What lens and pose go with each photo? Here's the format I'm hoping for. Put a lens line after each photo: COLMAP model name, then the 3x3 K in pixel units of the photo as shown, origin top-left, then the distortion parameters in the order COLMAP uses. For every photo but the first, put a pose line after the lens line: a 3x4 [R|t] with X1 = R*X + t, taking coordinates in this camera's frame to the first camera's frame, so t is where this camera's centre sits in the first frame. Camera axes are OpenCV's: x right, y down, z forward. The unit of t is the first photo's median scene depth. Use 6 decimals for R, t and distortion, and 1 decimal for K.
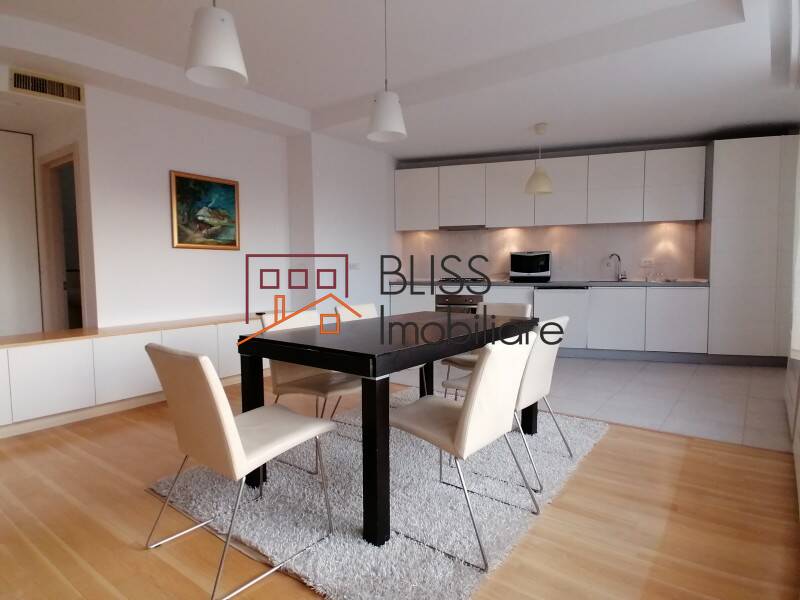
lens RADIAL K [[479.9, 0, 402.8], [0, 479.9, 301.1], [0, 0, 1]] dist [0.006041, -0.003988]
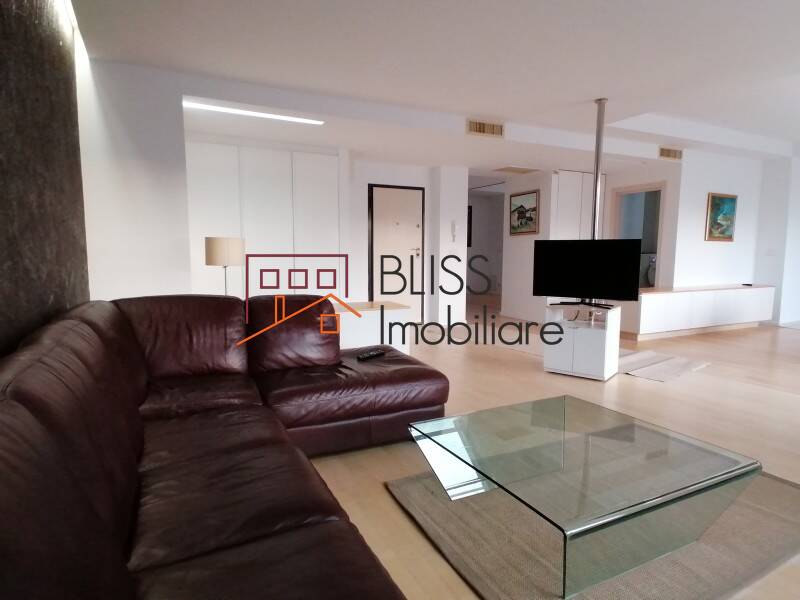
lens RADIAL K [[479.9, 0, 404.7], [0, 479.9, 312.4], [0, 0, 1]] dist [0.006041, -0.003988]
pose [[0.902184, 0.053981, -0.427959, -0.652626], [-0.035669, 0.998077, 0.050699, 0.081013], [0.429873, -0.030475, 0.902375, -0.864919]]
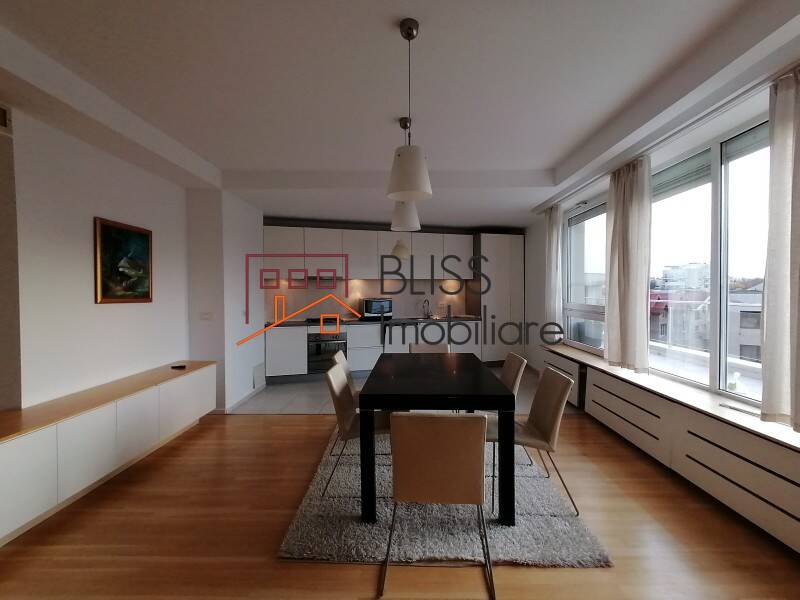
lens RADIAL K [[400.7, 0, 397.7], [0, 400.7, 303.5], [0, 0, 1]] dist [0.003296, -0.001005]
pose [[0.807491, -0.012053, 0.589757, -0.443039], [0.039316, 0.998668, -0.033422, -0.061067], [-0.588568, 0.050175, 0.806889, 0.074855]]
